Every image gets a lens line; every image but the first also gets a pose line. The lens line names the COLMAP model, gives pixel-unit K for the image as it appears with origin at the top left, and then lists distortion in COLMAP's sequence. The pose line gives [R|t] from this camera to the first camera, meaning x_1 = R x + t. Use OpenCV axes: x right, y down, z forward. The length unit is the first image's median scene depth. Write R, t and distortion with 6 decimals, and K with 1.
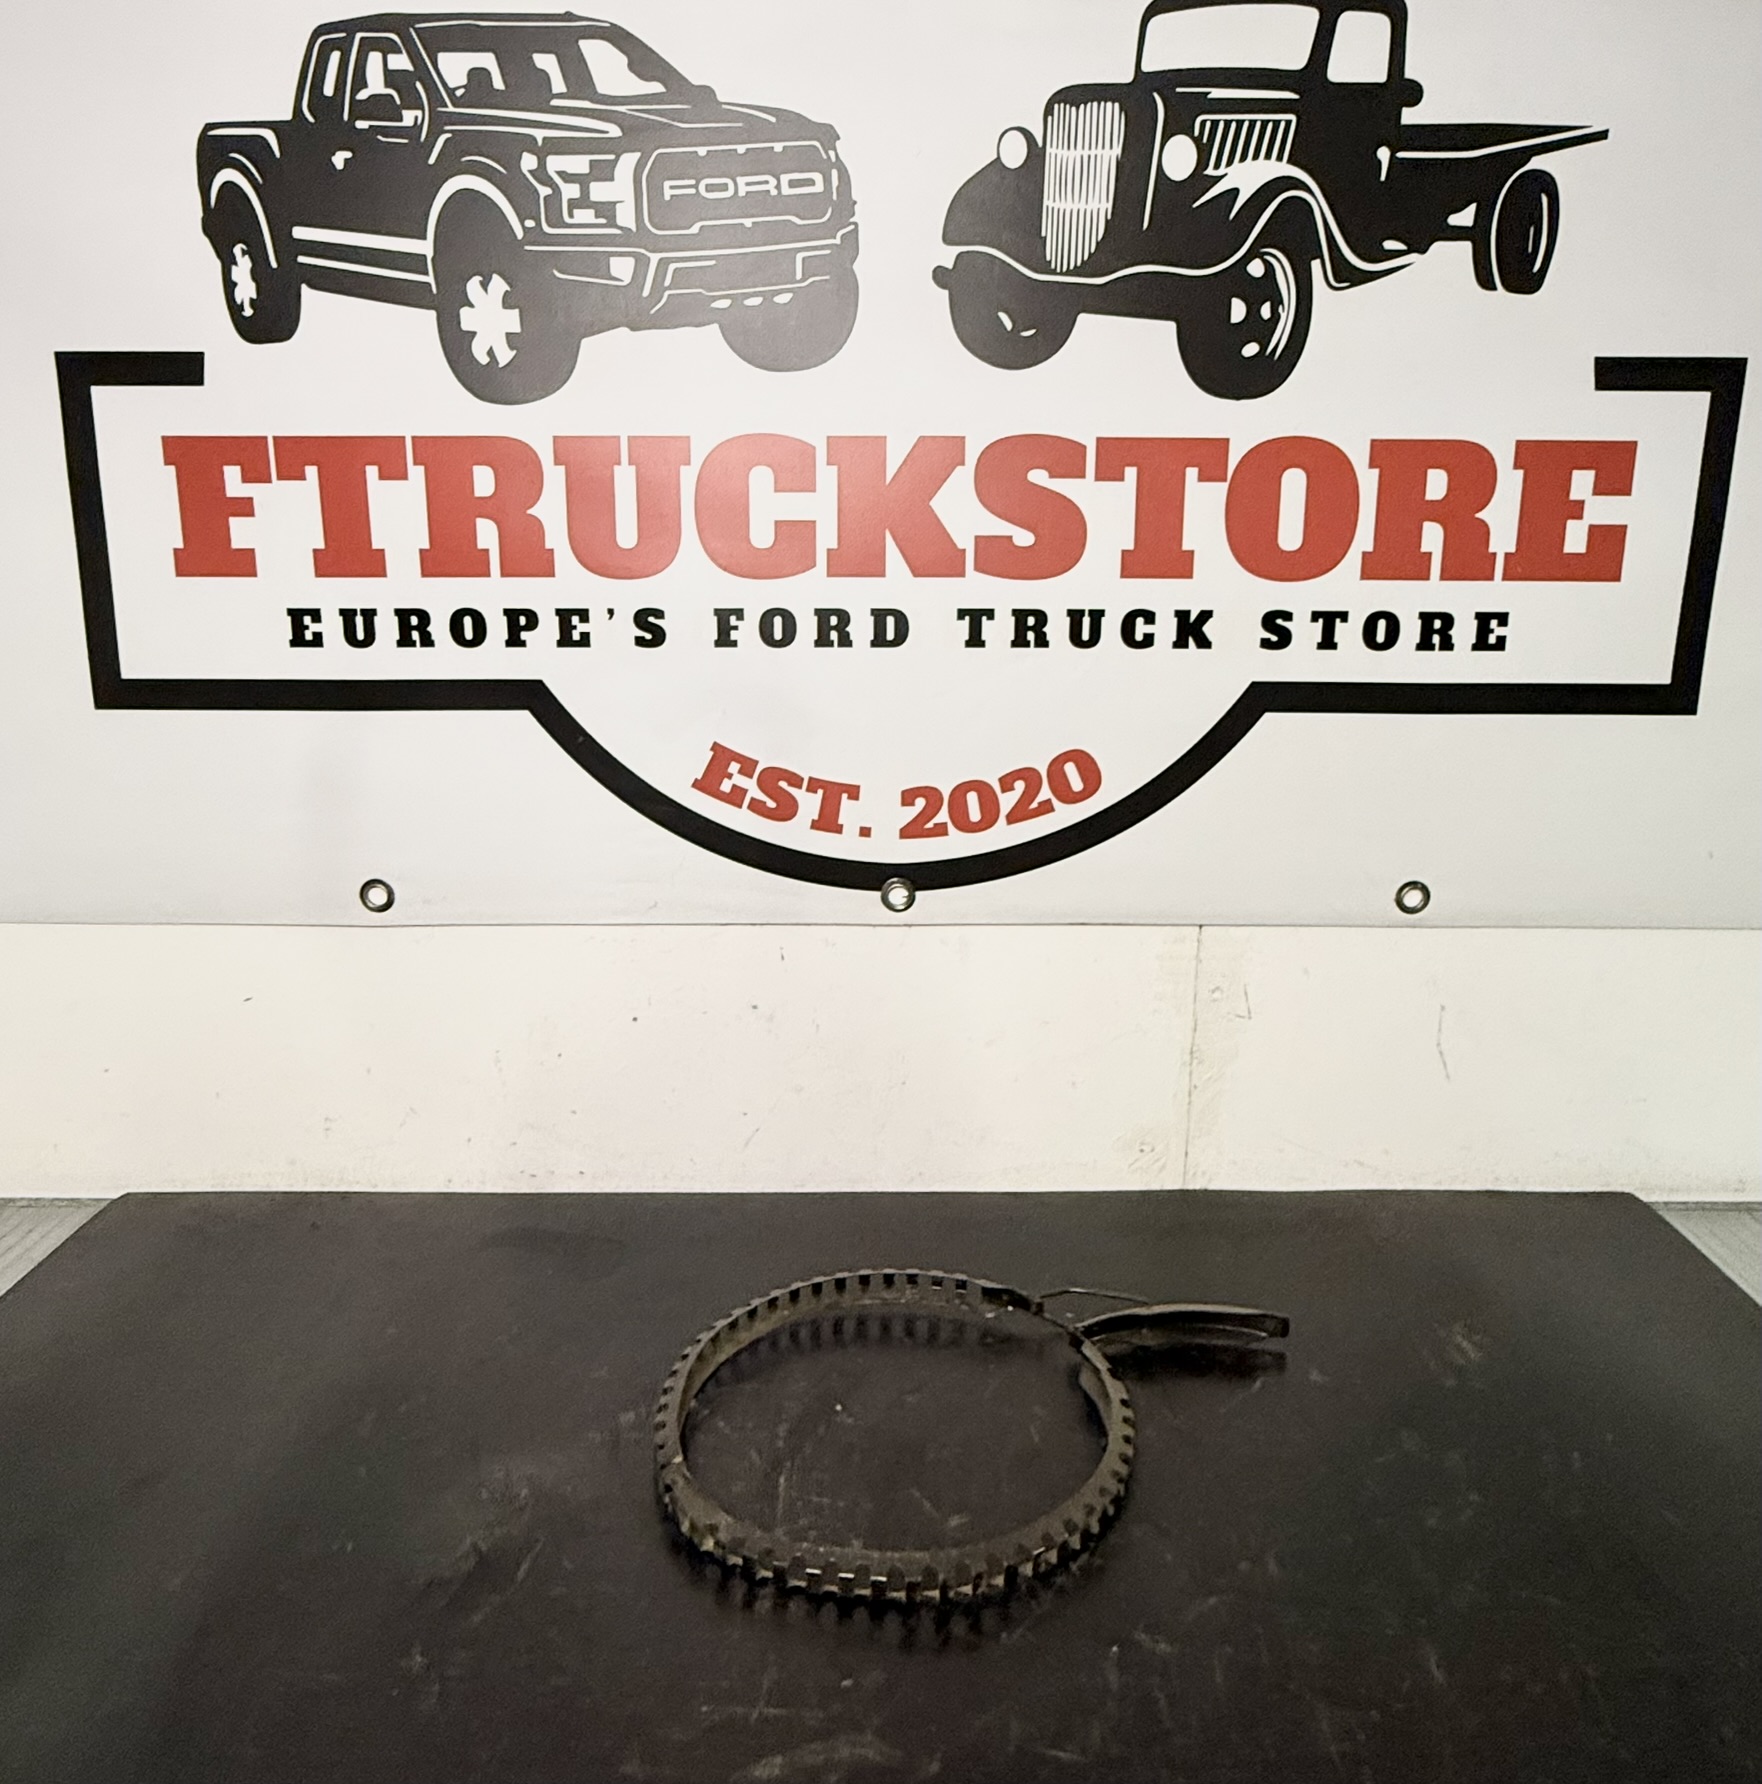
lens RADIAL K [[1166.2, 0, 879.1], [0, 1166.2, 856.0], [0, 0, 1]] dist [-0.003315, 0.003453]
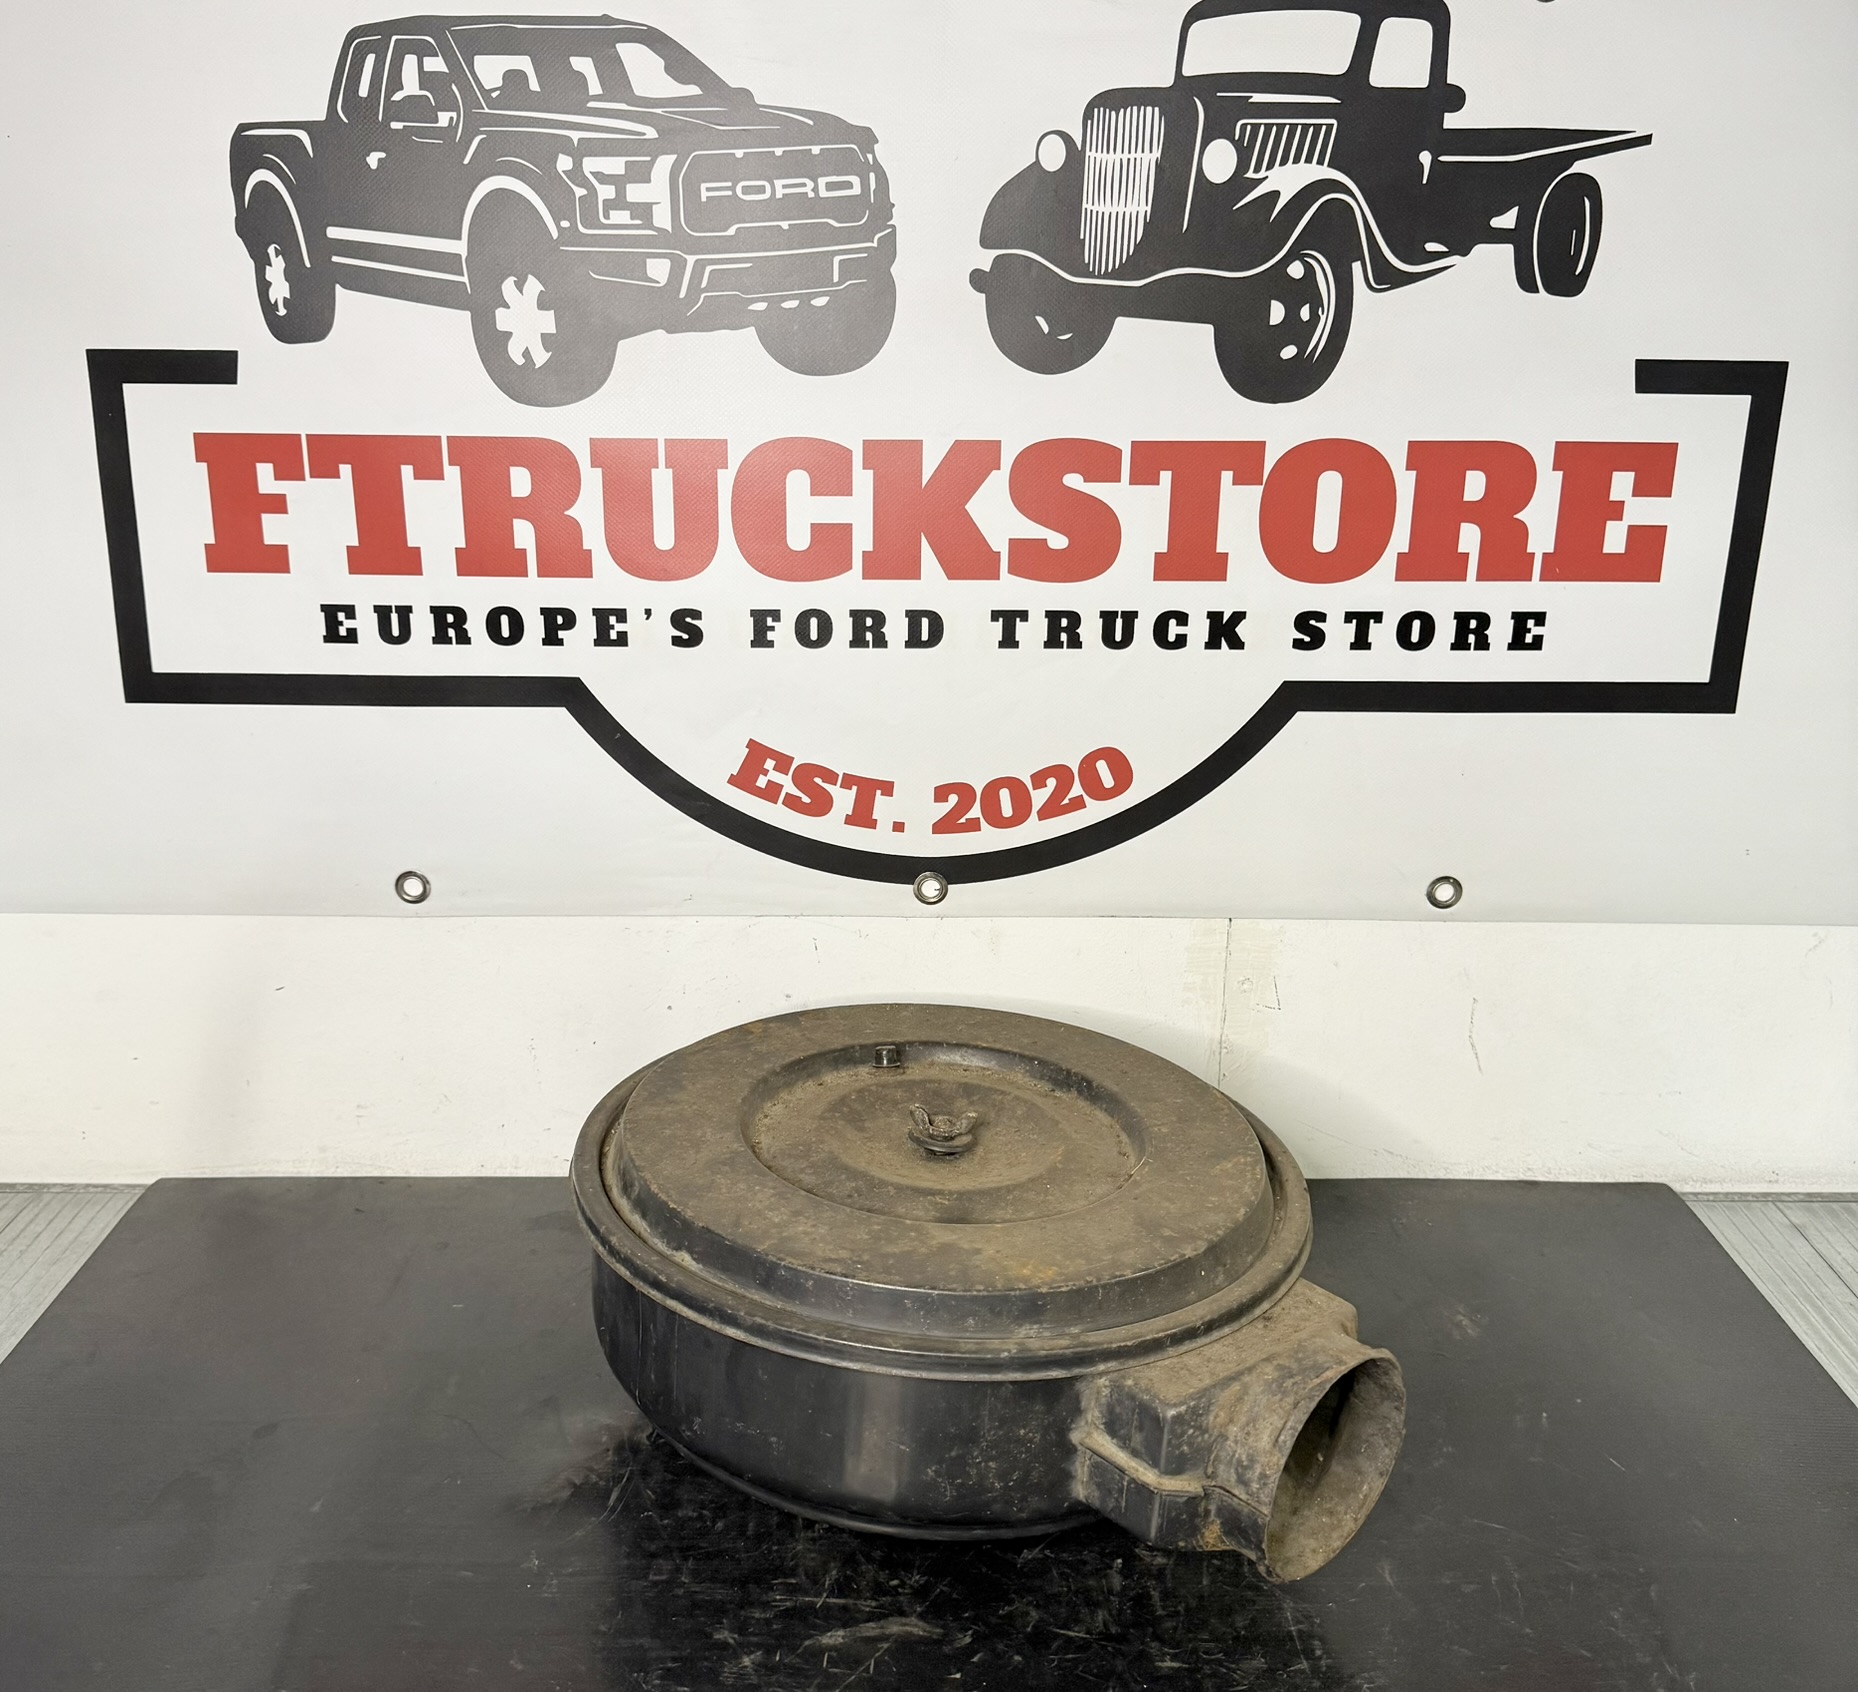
lens RADIAL K [[1455.0, 0, 895.5], [0, 1455.0, 895.3], [0, 0, 1]] dist [0.109491, -0.152715]
pose [[0.999994, 0.002861, -0.001737, -0.013606], [-0.002697, 0.996091, 0.088293, -0.081384], [0.001983, -0.088288, 0.996093, -0.295985]]
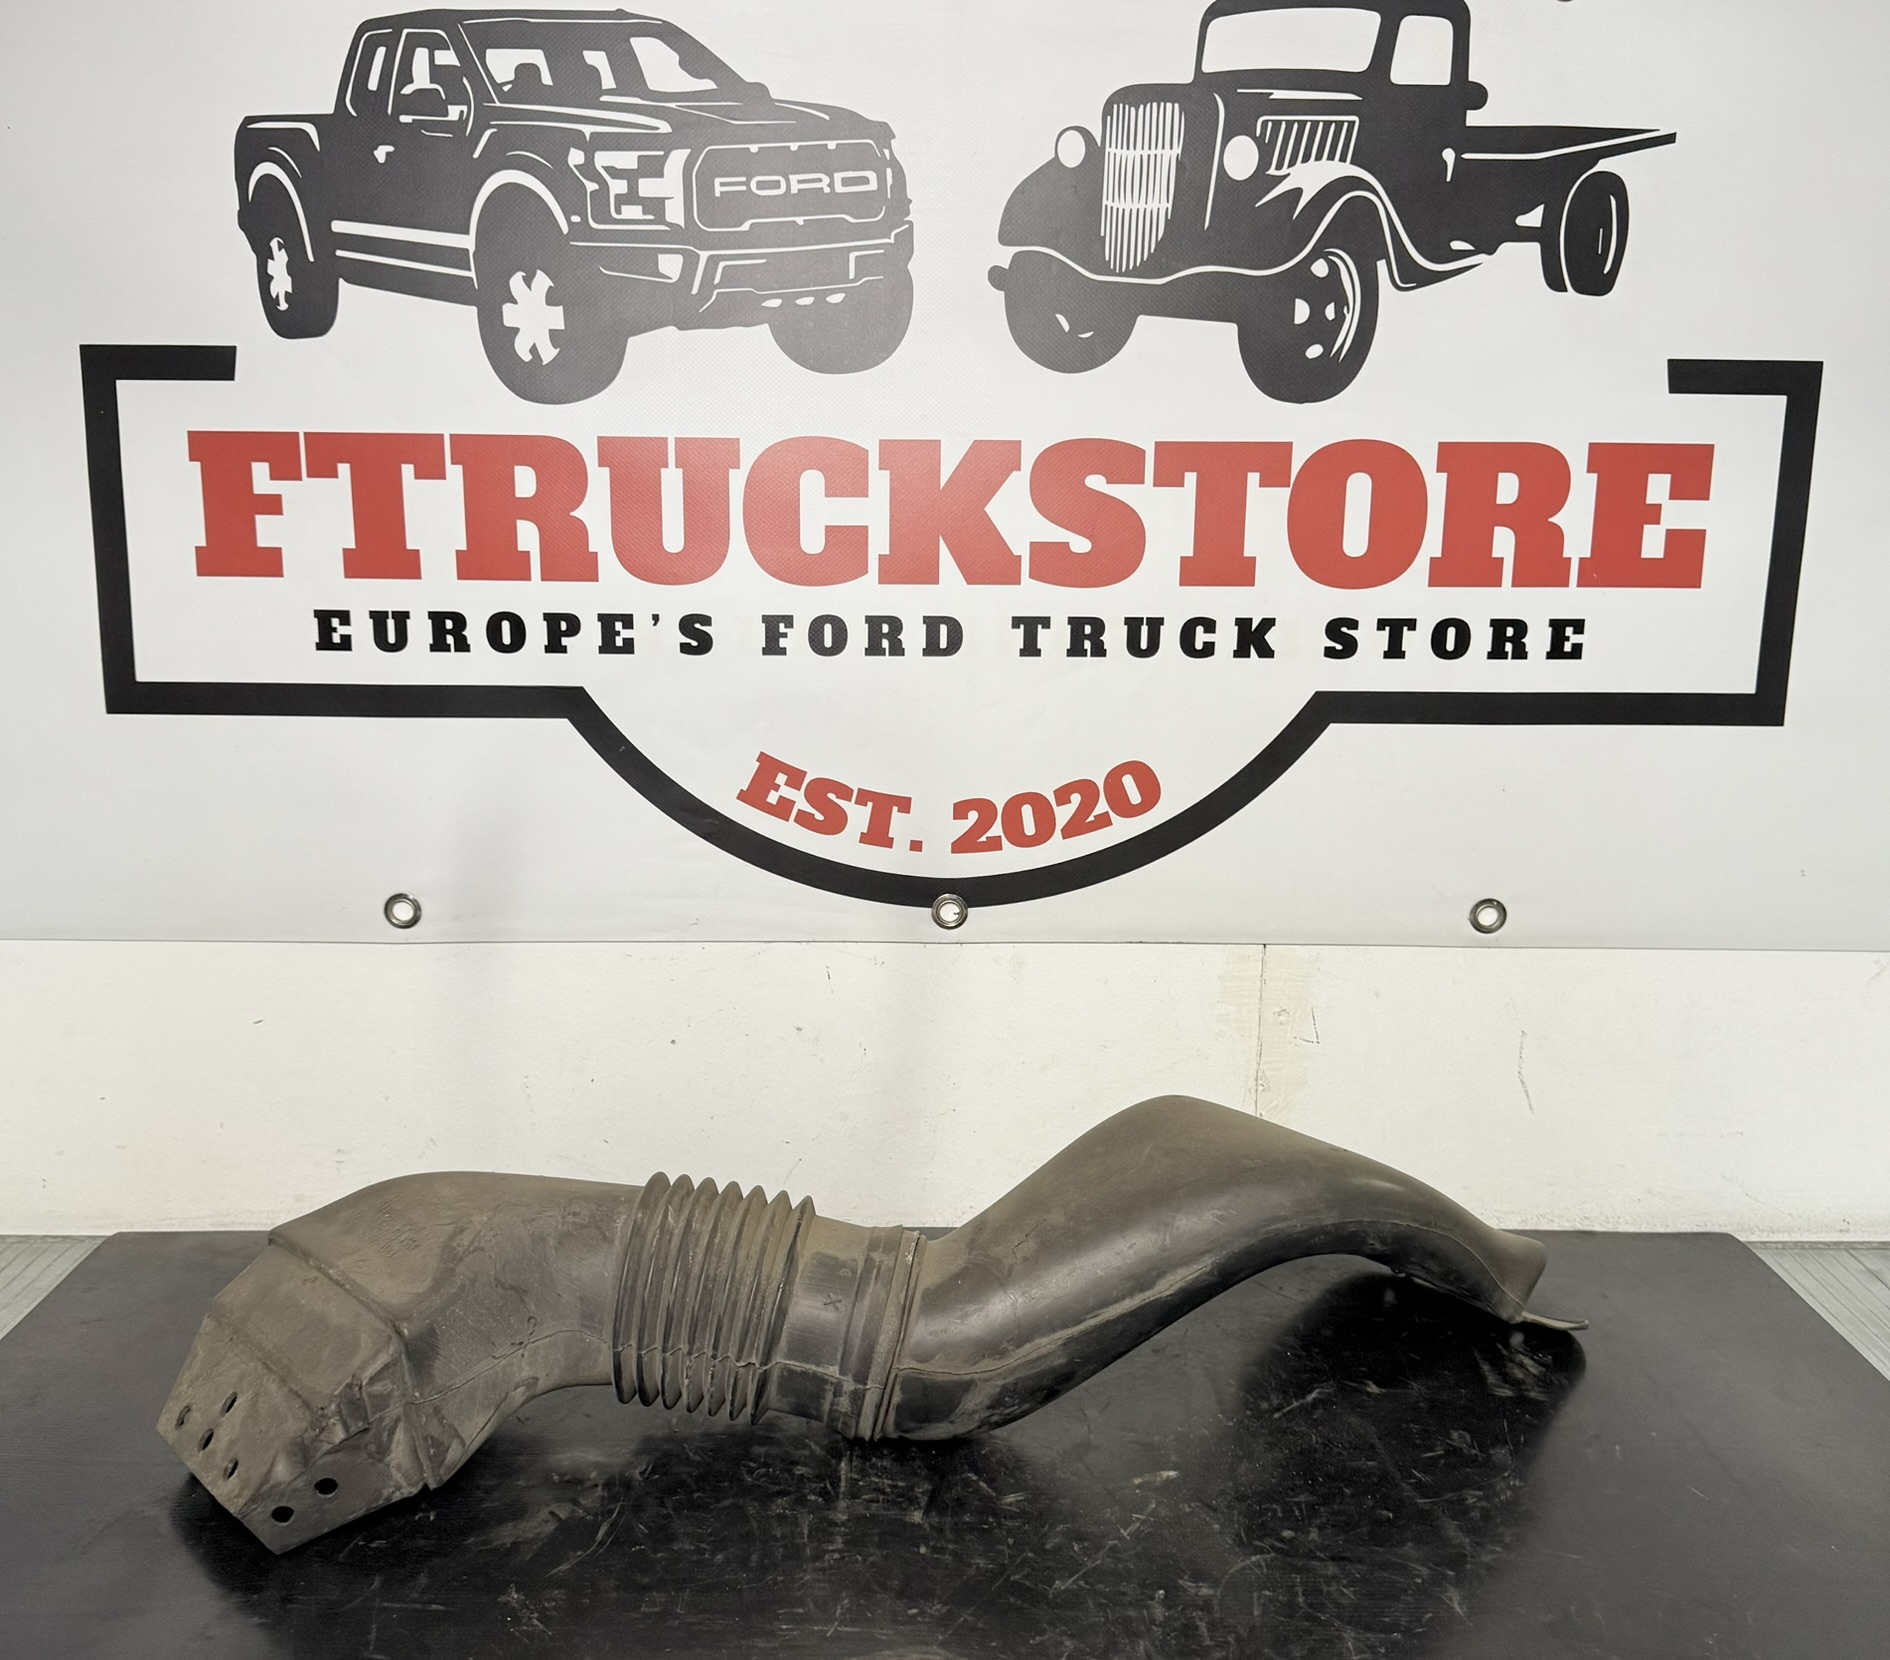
lens RADIAL K [[1494.6, 0, 925.0], [0, 1494.6, 895.1], [0, 0, 1]] dist [0.107027, -0.151549]
pose [[0.999968, 0.002752, 0.007475, -0.015194], [-0.002808, 0.999967, 0.007565, 0.011790], [-0.007454, -0.007585, 0.999943, -0.266905]]
